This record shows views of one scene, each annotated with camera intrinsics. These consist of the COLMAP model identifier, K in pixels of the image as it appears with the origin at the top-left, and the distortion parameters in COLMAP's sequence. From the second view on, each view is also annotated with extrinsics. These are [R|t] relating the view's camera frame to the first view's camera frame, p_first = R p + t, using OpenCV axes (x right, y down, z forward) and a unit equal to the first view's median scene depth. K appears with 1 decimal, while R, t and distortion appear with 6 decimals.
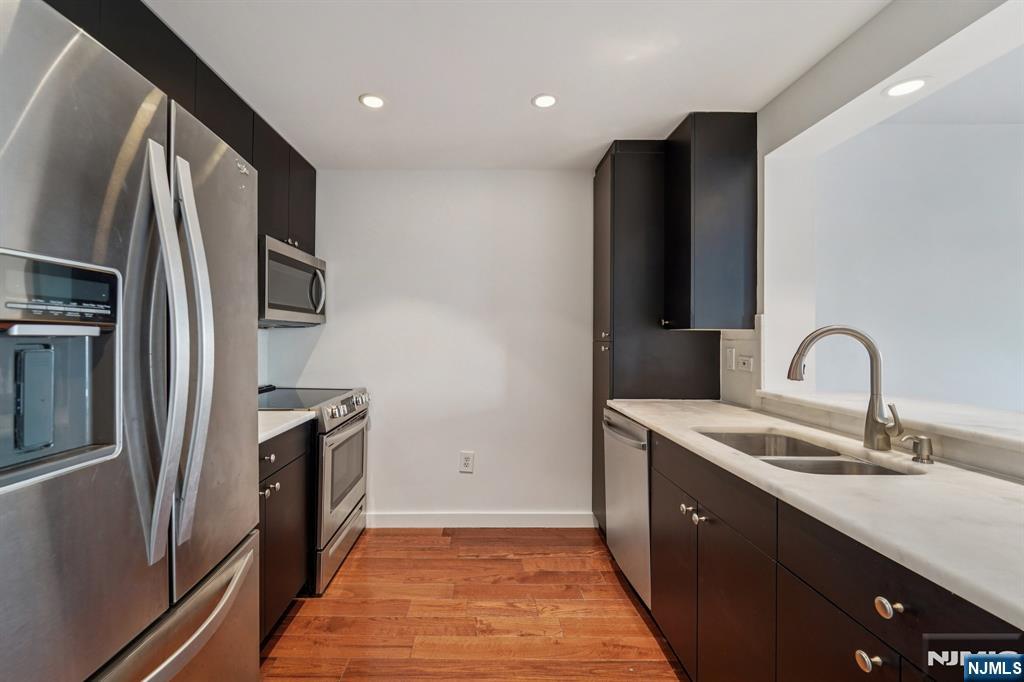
lens RADIAL K [[424.9, 0, 506.0], [0, 424.9, 340.9], [0, 0, 1]] dist [-0.003627, -0.001502]
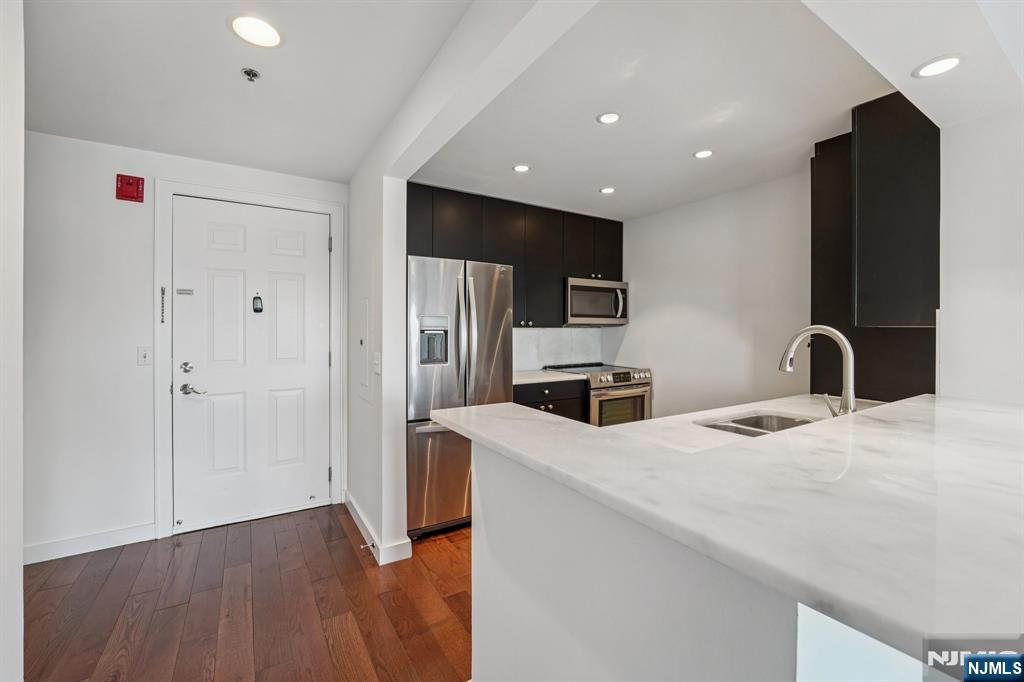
lens RADIAL K [[424.9, 0, 518.9], [0, 424.9, 330.6], [0, 0, 1]] dist [-0.003627, -0.001502]
pose [[0.543604, -0.001673, -0.839340, 0.774732], [-0.008728, 0.999933, -0.007646, -0.003221], [0.839296, 0.011482, 0.543553, -0.165010]]
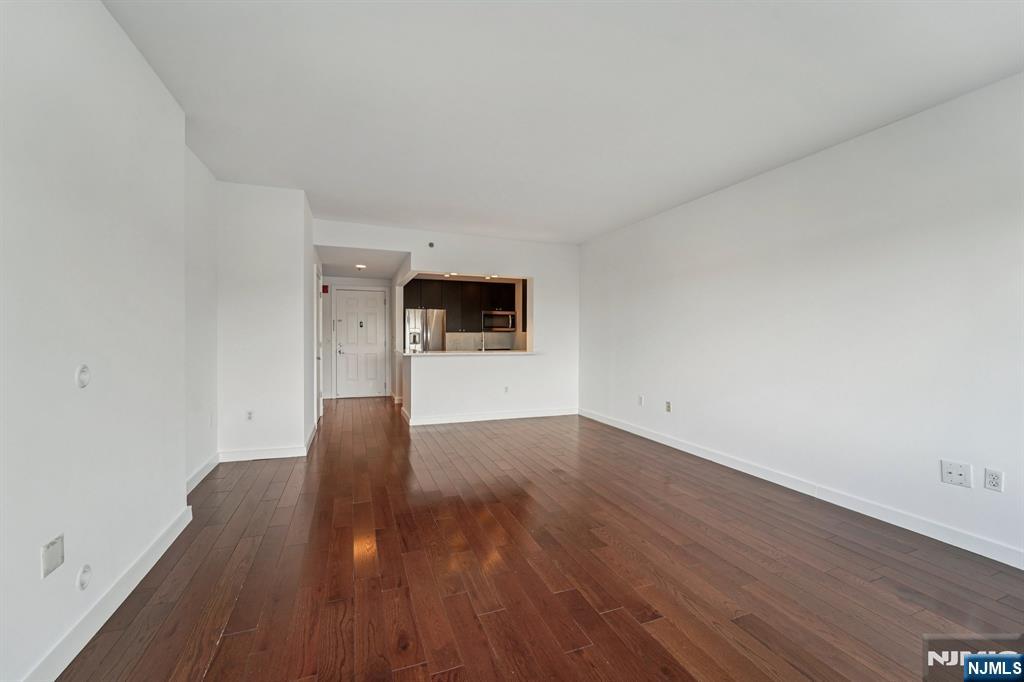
lens RADIAL K [[424.9, 0, 513.2], [0, 424.9, 344.0], [0, 0, 1]] dist [-0.003627, -0.001502]
pose [[0.370715, 0.014843, -0.928628, 2.945928], [-0.012437, 0.999862, 0.011017, 0.027822], [0.928663, 0.007466, 0.370848, -0.262143]]
